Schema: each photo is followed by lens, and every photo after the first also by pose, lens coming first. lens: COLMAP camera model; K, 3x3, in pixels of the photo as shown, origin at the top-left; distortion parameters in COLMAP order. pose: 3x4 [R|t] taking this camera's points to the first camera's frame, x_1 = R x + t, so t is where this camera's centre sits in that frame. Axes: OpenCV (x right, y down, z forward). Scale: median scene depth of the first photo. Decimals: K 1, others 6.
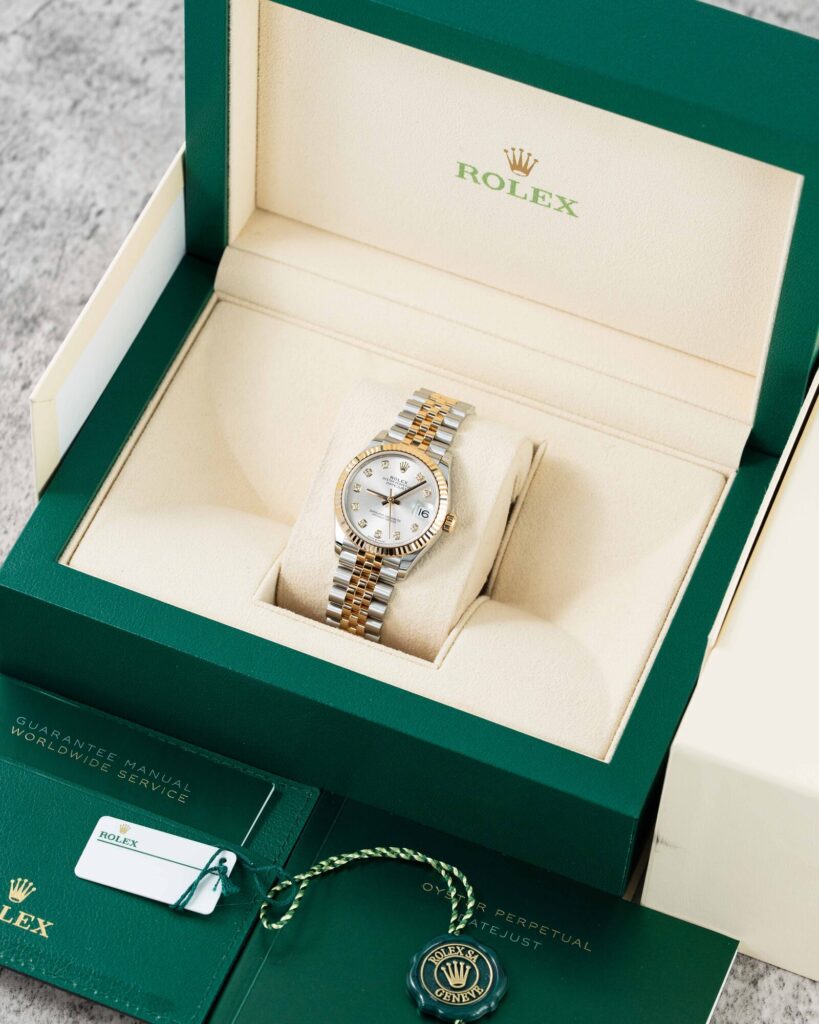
lens RADIAL K [[4100.2, 0, 409.5], [0, 4100.2, 512.0], [0, 0, 1]] dist [-0.015457, -0.272400]
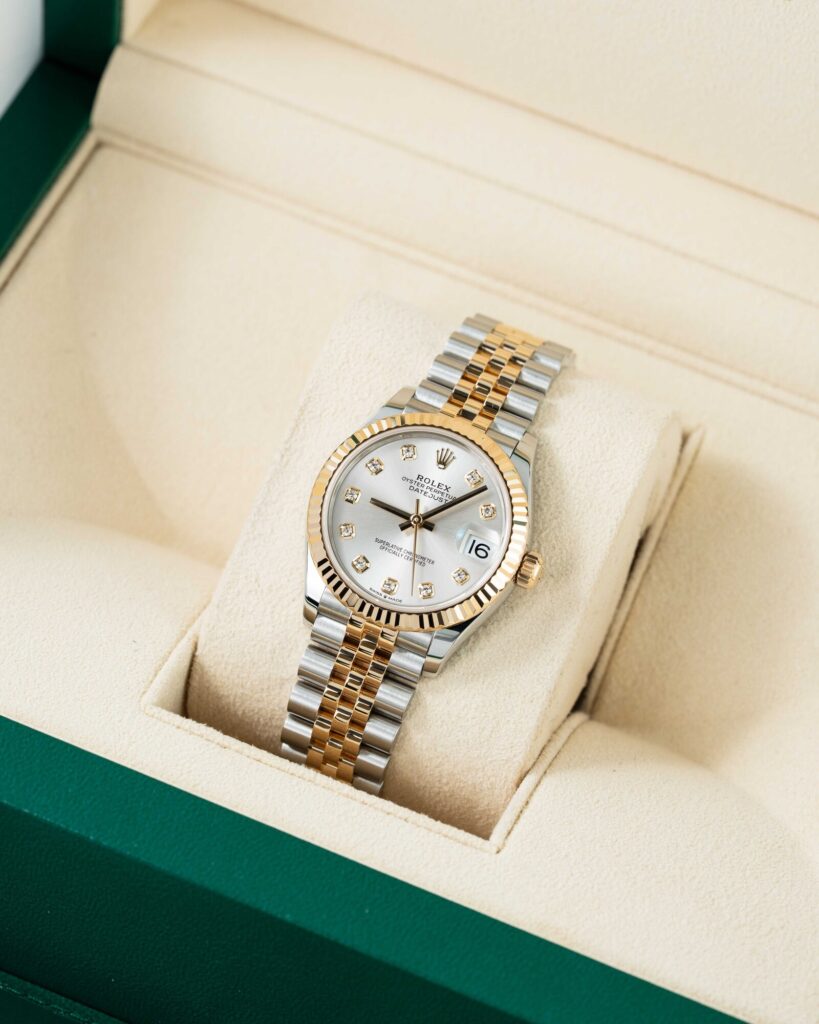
lens RADIAL K [[4100.2, 0, 409.5], [0, 4100.2, 512.0], [0, 0, 1]] dist [-0.015457, -0.272400]
pose [[0.998755, 0.040180, 0.029577, -0.020647], [-0.039510, 0.998957, -0.022892, 0.007735], [-0.030466, 0.021695, 0.999300, 0.480972]]
